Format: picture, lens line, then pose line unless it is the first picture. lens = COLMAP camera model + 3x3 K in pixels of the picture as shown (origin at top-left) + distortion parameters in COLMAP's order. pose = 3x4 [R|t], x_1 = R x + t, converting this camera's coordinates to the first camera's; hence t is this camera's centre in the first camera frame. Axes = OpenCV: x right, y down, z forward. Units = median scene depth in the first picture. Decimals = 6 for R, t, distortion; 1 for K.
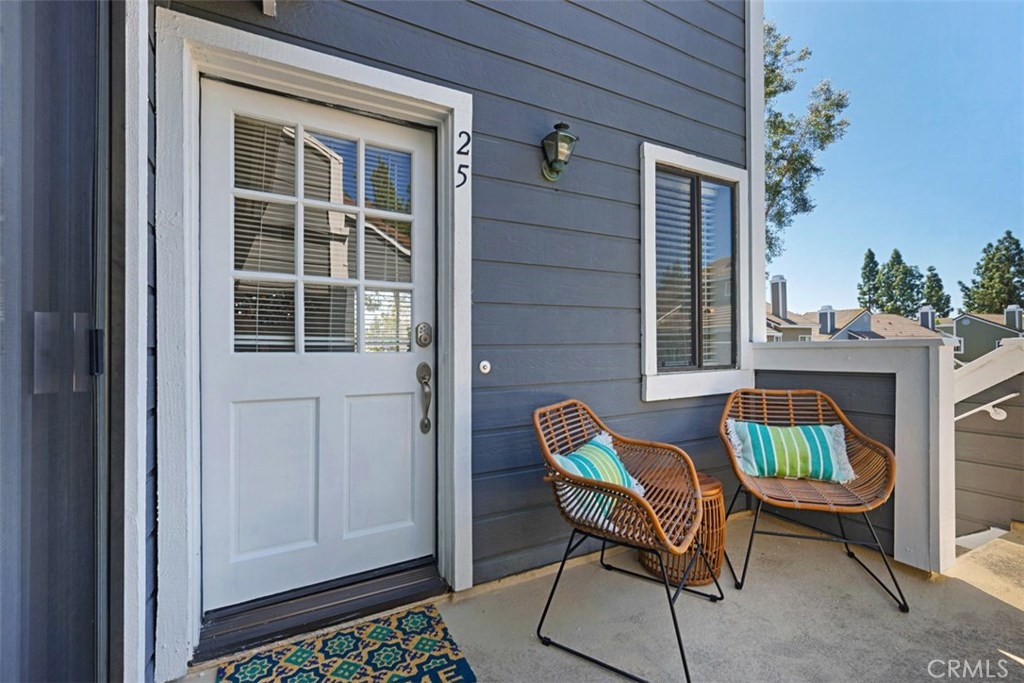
lens RADIAL K [[444.5, 0, 512.0], [0, 444.5, 341.5], [0, 0, 1]] dist [0.000099, 0.000008]
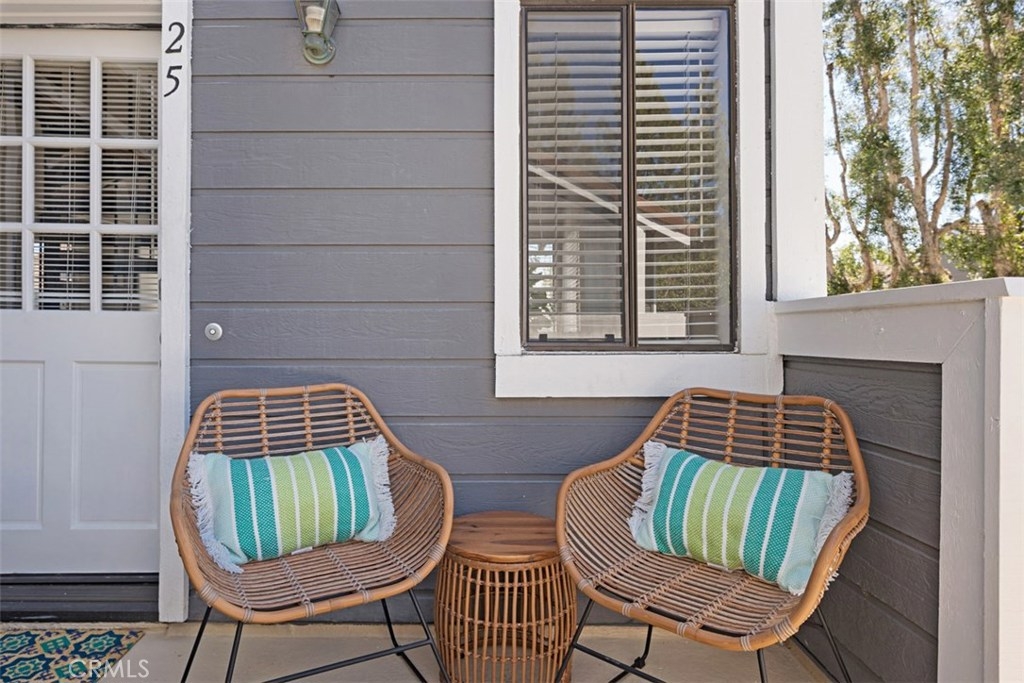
lens RADIAL K [[666.1, 0, 512.0], [0, 666.1, 310.1], [0, 0, 1]] dist [0.007297, 0.003062]
pose [[0.878018, 0.003482, -0.478614, 0.876666], [-0.006402, 0.999970, -0.004470, 0.023060], [0.478584, 0.006989, 0.878014, 0.246924]]
